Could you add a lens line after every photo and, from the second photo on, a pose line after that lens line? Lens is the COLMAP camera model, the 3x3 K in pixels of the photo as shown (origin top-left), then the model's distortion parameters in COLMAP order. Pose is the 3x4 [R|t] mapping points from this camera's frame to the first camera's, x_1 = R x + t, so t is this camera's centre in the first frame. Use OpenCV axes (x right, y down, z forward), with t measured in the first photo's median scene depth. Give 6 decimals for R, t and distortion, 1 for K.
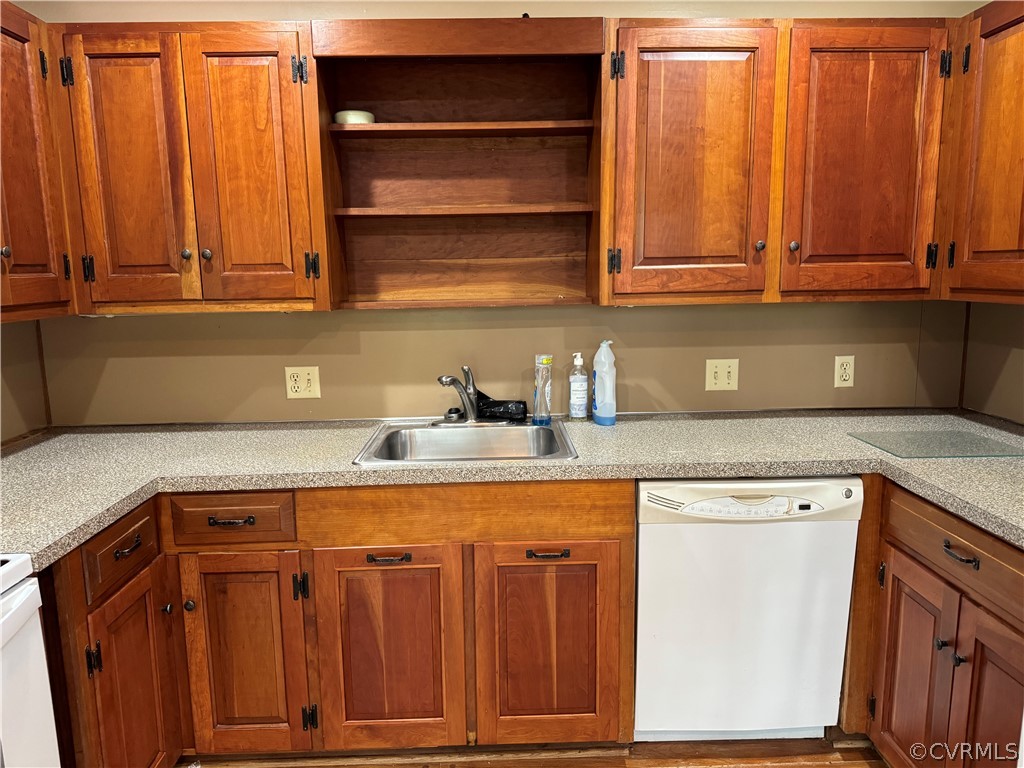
lens RADIAL K [[718.4, 0, 498.5], [0, 718.4, 389.5], [0, 0, 1]] dist [0.063816, -0.078975]
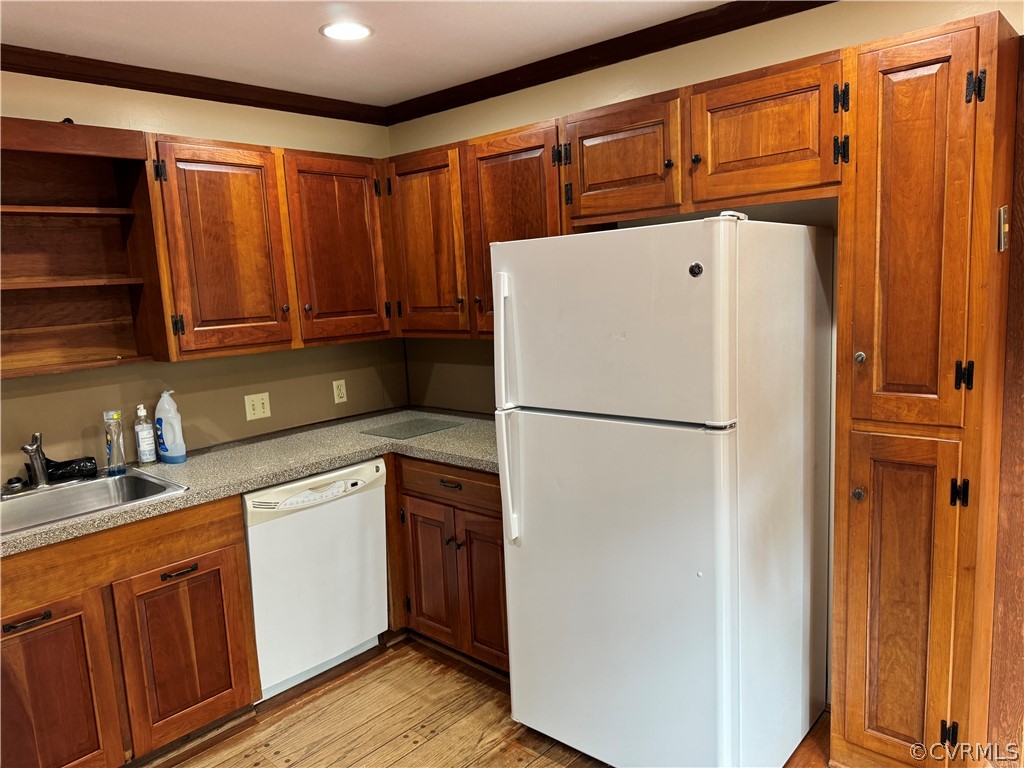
lens RADIAL K [[718.4, 0, 507.5], [0, 718.4, 383.4], [0, 0, 1]] dist [0.063816, -0.078975]
pose [[0.695227, -0.123636, 0.708077, -0.348502], [0.155724, 0.987607, 0.019547, -0.020255], [-0.701719, 0.096675, 0.705865, -0.256081]]
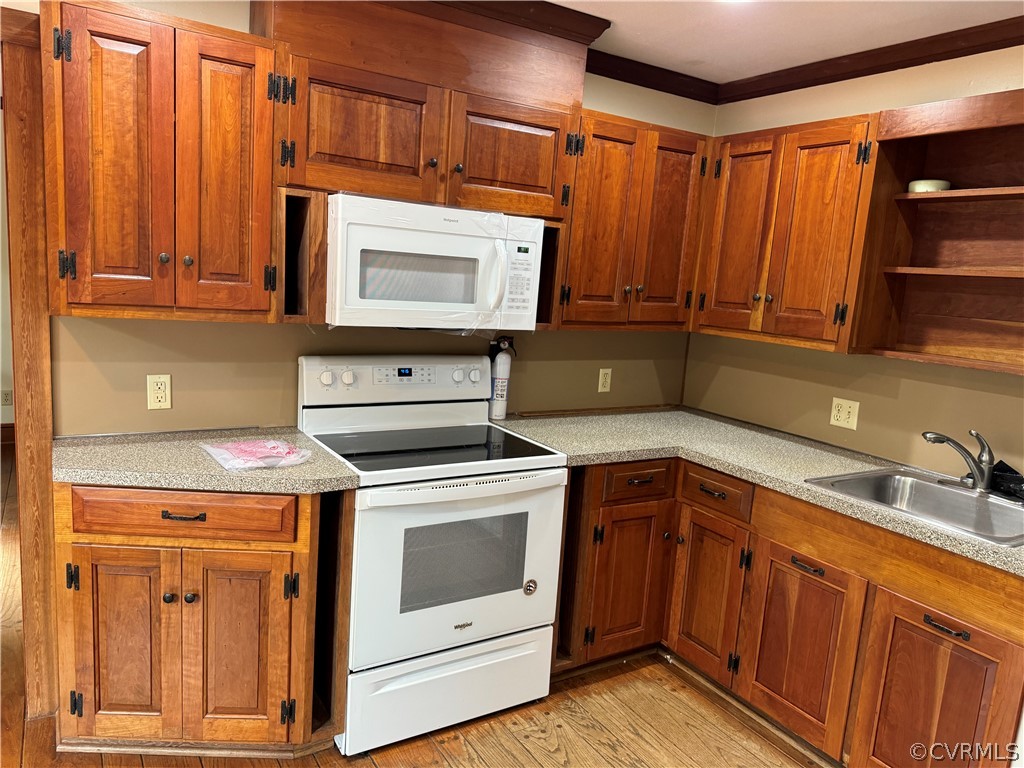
lens RADIAL K [[718.4, 0, 508.6], [0, 718.4, 388.3], [0, 0, 1]] dist [0.063816, -0.078975]
pose [[0.492591, 0.191325, -0.848969, 0.520038], [-0.215962, 0.971893, 0.093722, -0.049593], [0.843039, 0.137178, 0.520065, -0.059853]]
